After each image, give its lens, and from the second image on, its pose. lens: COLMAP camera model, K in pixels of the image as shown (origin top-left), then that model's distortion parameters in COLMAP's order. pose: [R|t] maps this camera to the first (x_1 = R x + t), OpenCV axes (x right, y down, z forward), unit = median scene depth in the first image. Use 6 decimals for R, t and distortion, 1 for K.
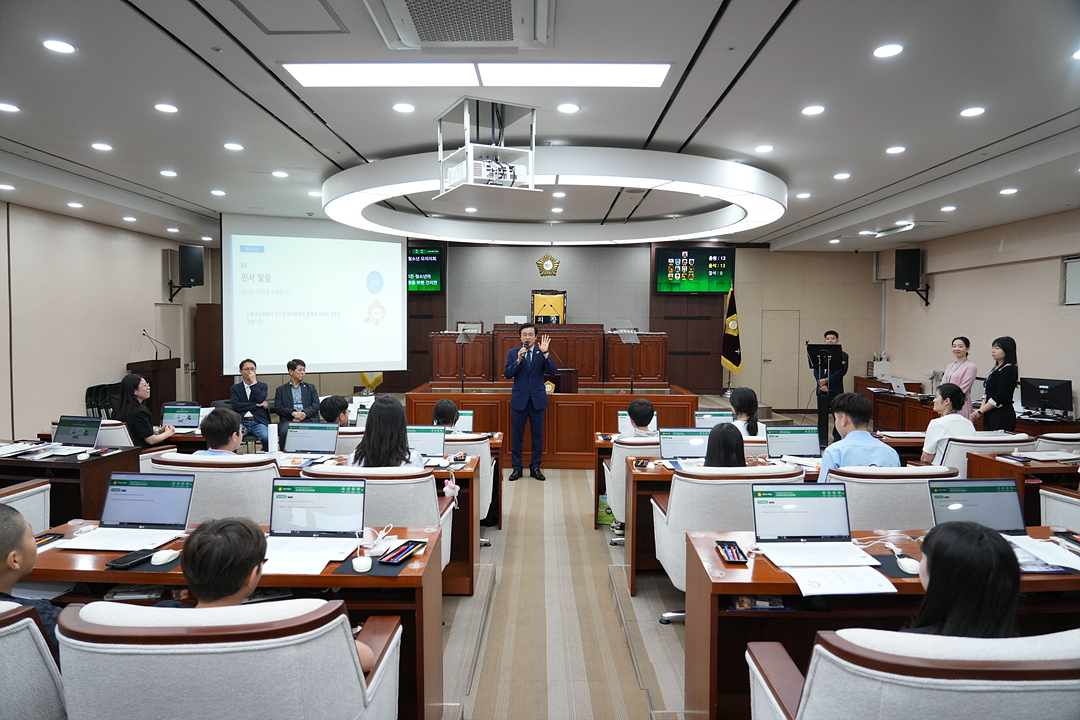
lens RADIAL K [[739.0, 0, 539.5], [0, 739.0, 356.0], [0, 0, 1]] dist [-0.023368, -0.004219]
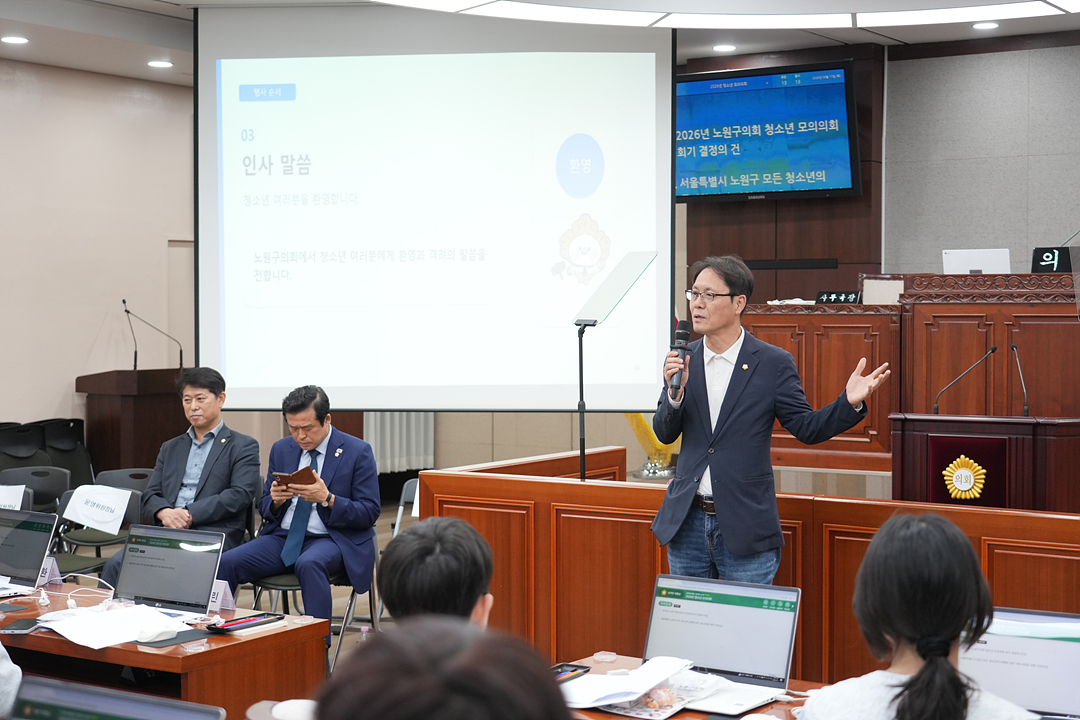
lens RADIAL K [[1721.2, 0, 541.4], [0, 1721.2, 352.3], [0, 0, 1]] dist [0.035947, 0.000000]
pose [[0.838089, 0.008213, -0.545472, 0.235094], [-0.022059, 0.999579, -0.018843, 0.008863], [0.545088, 0.027825, 0.837917, 0.298942]]
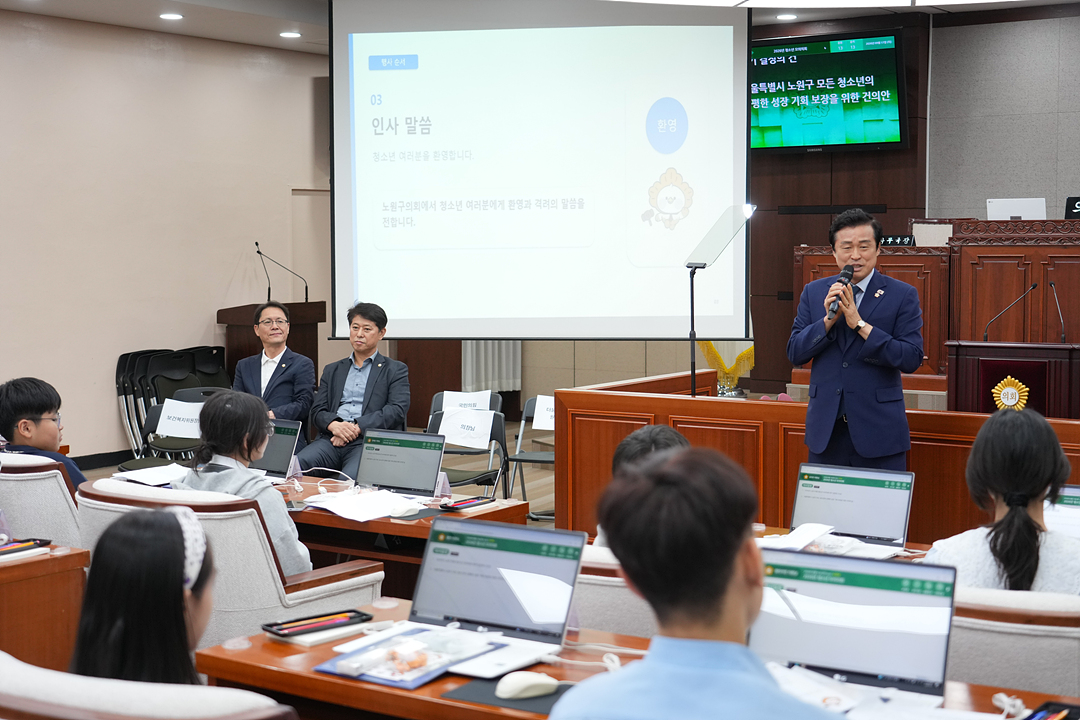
lens RADIAL K [[1633.0, 0, 536.5], [0, 1633.0, 355.6], [0, 0, 1]] dist [0.036506, 0.000000]
pose [[0.827222, 0.030861, -0.561027, 0.249692], [-0.020029, 0.999476, 0.025447, 0.008493], [0.561518, -0.009814, 0.827406, 0.205981]]
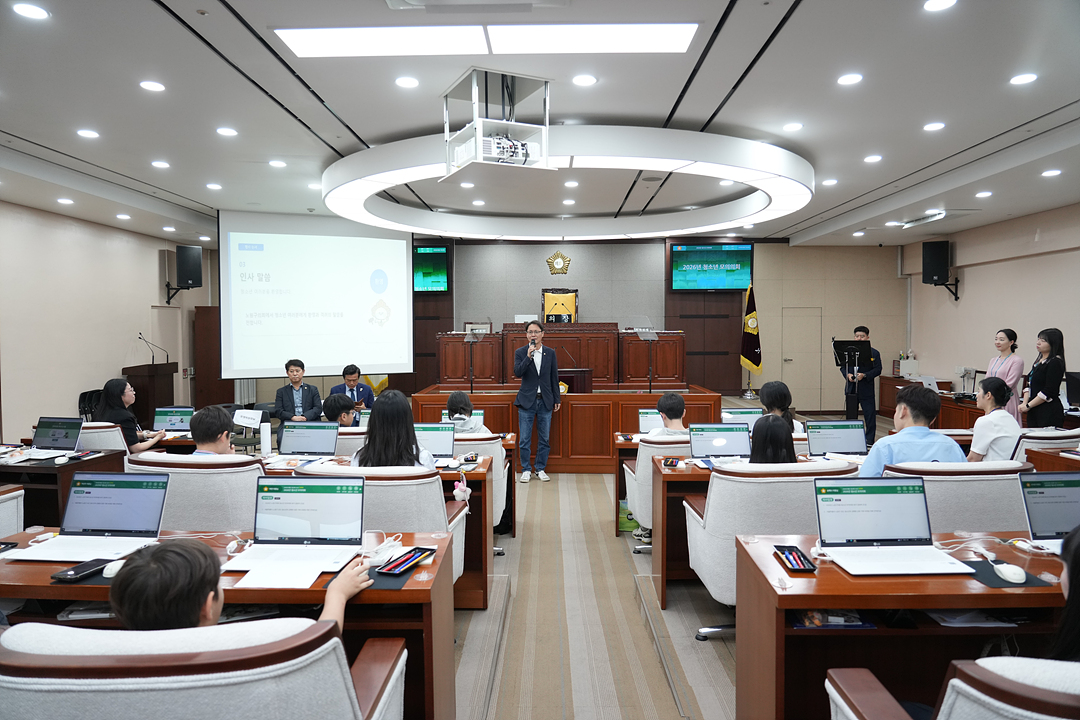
lens RADIAL K [[739.0, 0, 536.0], [0, 739.0, 361.0], [0, 0, 1]] dist [-0.023368, -0.004219]
pose [[0.999859, -0.009639, -0.013762, -0.007190], [0.009549, 0.999933, -0.006599, 0.012865], [0.013824, 0.006466, 0.999884, 0.046101]]
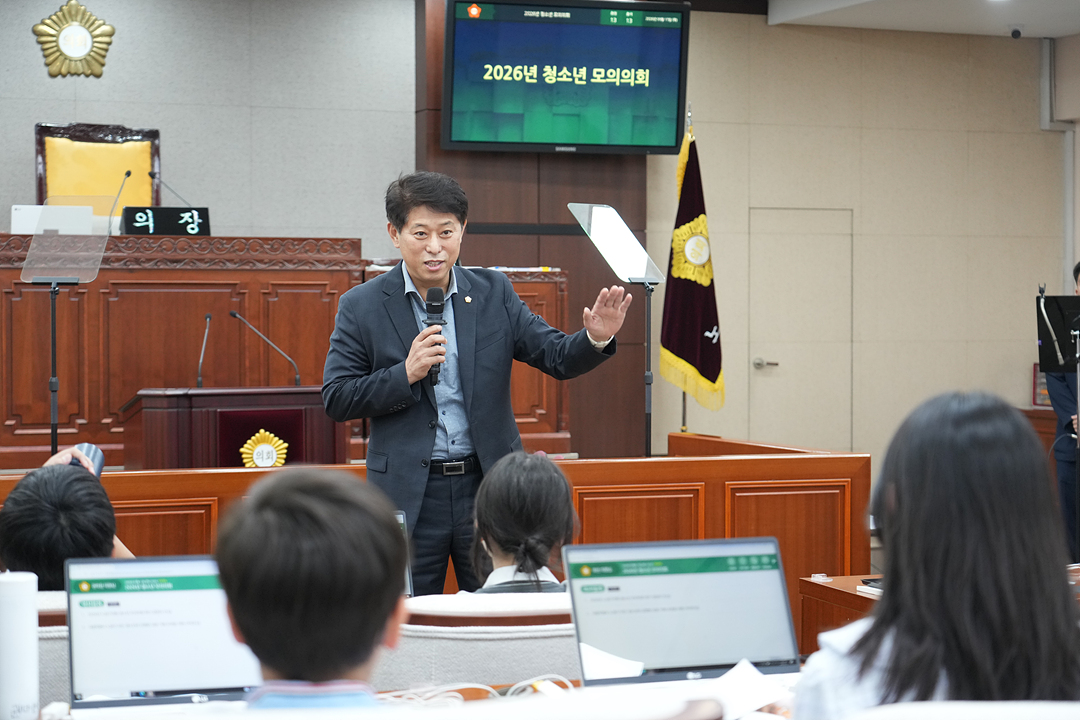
lens RADIAL K [[2279.0, 0, 549.1], [0, 2279.0, 358.9], [0, 0, 1]] dist [0.033608, 0.000000]
pose [[0.919364, -0.014689, 0.393133, -0.213083], [0.023830, 0.999547, -0.018381, 0.024486], [-0.392685, 0.026267, 0.919298, 0.160393]]
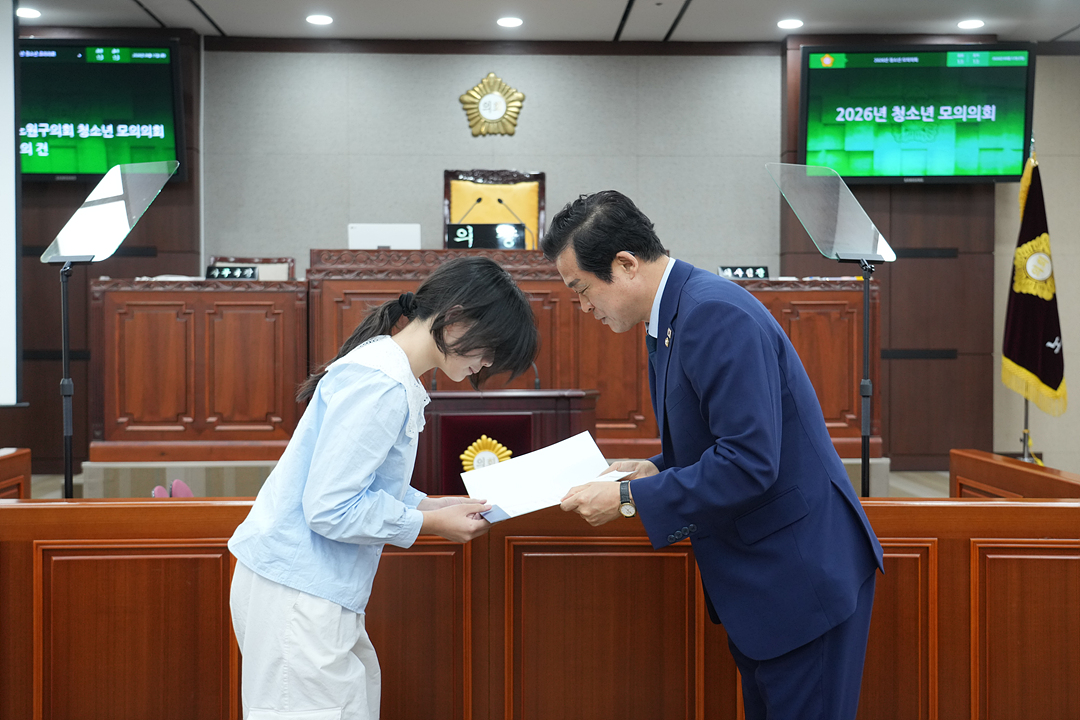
lens RADIAL K [[1245.6, 0, 542.2], [0, 1245.6, 353.2], [0, 0, 1]] dist [0.055553, 0.000000]
pose [[0.999064, -0.006094, 0.042819, 0.011925], [0.007637, 0.999324, -0.035966, 0.019744], [-0.042571, 0.036260, 0.998435, 0.522541]]
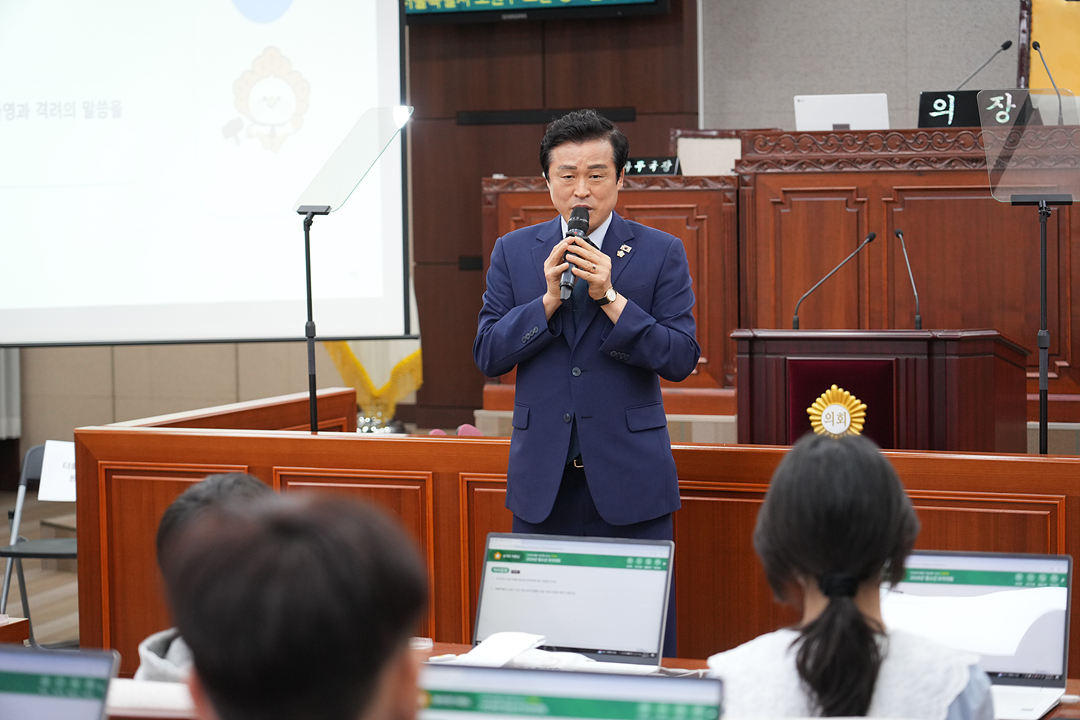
lens RADIAL K [[2821.1, 0, 542.0], [0, 2821.1, 350.0], [0, 0, 1]] dist [-0.027247, 0.000000]
pose [[0.911318, 0.005447, -0.411667, 0.256259], [0.000486, 0.999898, 0.014307, 0.011425], [0.411703, -0.013238, 0.911222, 0.201793]]
